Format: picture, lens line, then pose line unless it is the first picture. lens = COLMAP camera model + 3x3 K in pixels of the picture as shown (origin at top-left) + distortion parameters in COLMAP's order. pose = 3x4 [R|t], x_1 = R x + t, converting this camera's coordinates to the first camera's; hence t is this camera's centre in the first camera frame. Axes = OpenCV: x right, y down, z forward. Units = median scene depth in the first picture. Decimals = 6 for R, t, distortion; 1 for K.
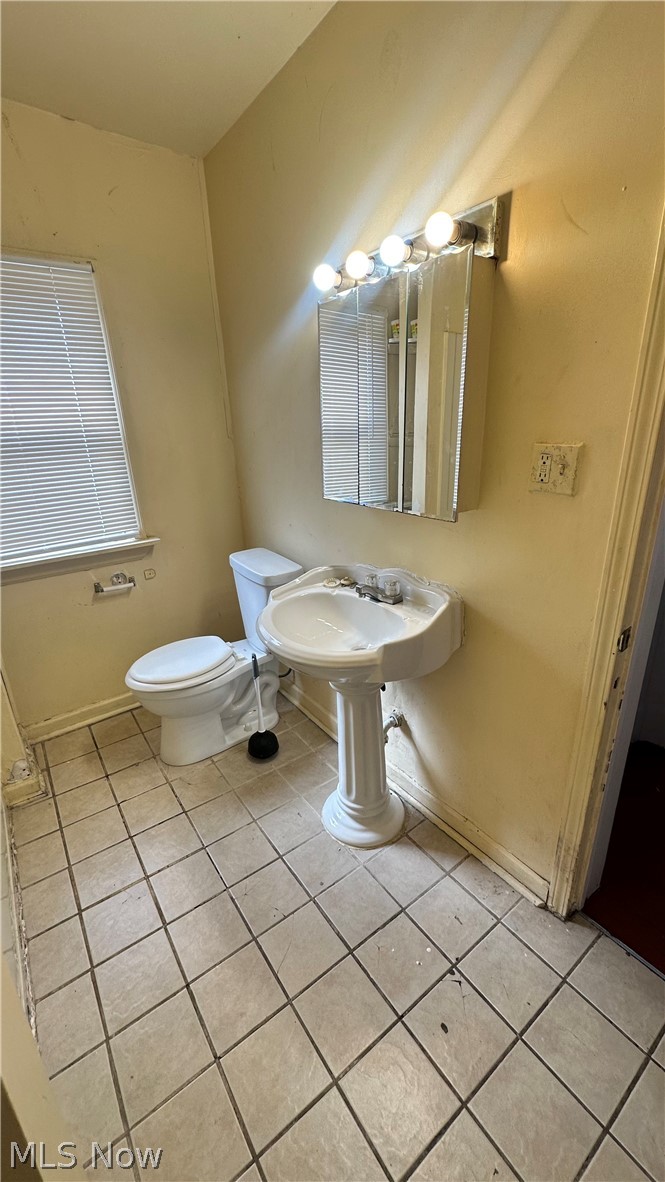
lens RADIAL K [[470.3, 0, 332.7], [0, 470.3, 591.9], [0, 0, 1]] dist [0.000434, 0.000140]
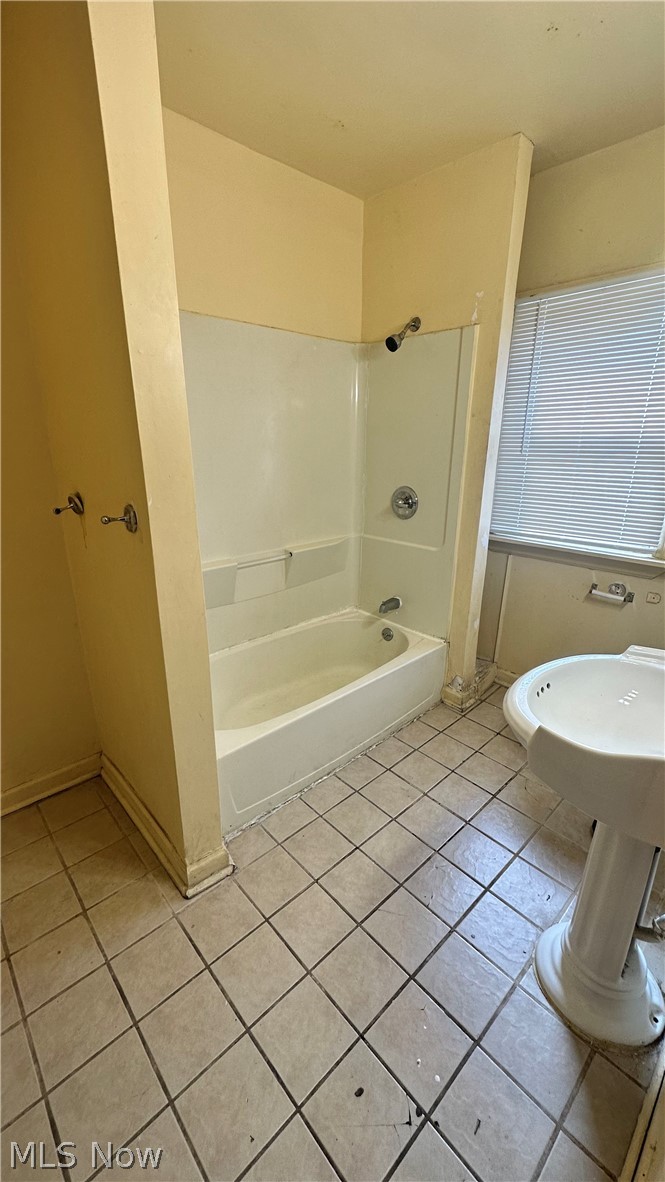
lens RADIAL K [[470.3, 0, 335.2], [0, 470.3, 591.5], [0, 0, 1]] dist [0.000434, 0.000140]
pose [[0.129164, 0.346935, -0.928952, 0.539472], [-0.342260, 0.894828, 0.286602, -0.146695], [0.930685, 0.280924, 0.234322, 0.332413]]
